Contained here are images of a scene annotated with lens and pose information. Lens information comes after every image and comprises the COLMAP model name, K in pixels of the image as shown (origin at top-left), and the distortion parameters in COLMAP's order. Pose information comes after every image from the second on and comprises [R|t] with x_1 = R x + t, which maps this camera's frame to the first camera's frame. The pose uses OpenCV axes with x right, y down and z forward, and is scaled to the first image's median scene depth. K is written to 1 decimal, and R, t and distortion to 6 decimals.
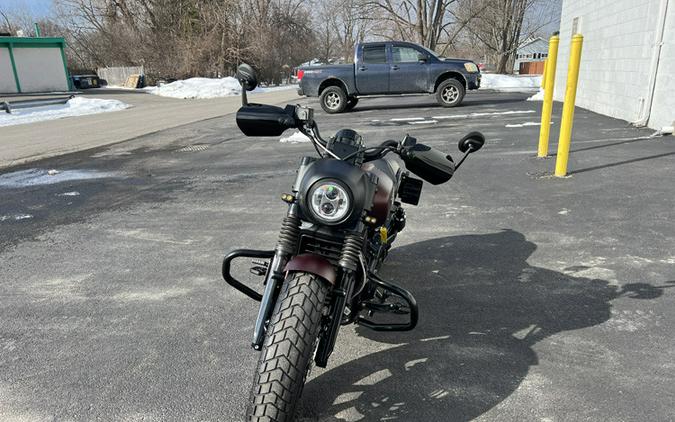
lens RADIAL K [[543.9, 0, 337.9], [0, 543.9, 263.6], [0, 0, 1]] dist [0.008072, -0.012953]
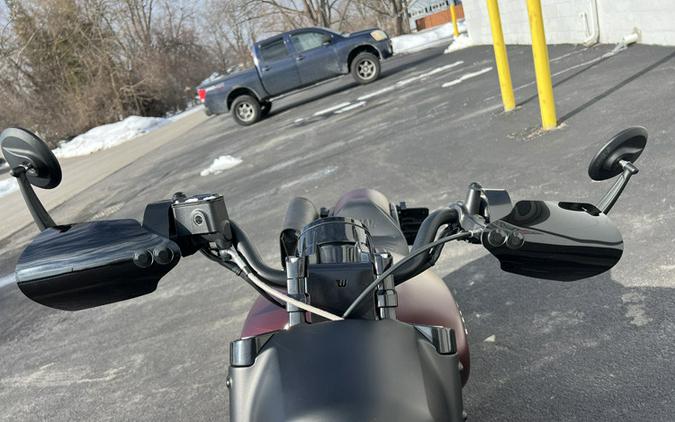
lens RADIAL K [[538.1, 0, 340.4], [0, 538.1, 262.2], [0, 0, 1]] dist [-0.003077, -0.010107]
pose [[0.950523, -0.301602, 0.074445, -0.001396], [0.300709, 0.953434, 0.023186, -0.034232], [-0.077971, 0.000347, 0.996956, 0.096387]]
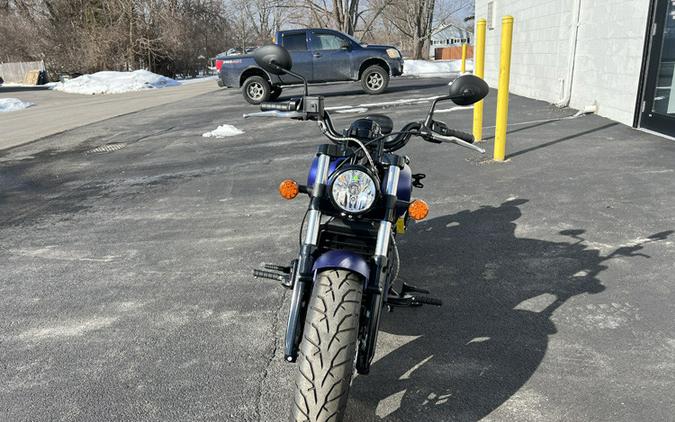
lens RADIAL K [[539.2, 0, 352.7], [0, 539.2, 262.1], [0, 0, 1]] dist [0.007826, -0.012767]
pose [[0.985795, -0.079032, 0.148198, -0.005756], [0.076290, 0.996794, 0.024103, -0.008194], [-0.149627, -0.012454, 0.988664, 0.027323]]
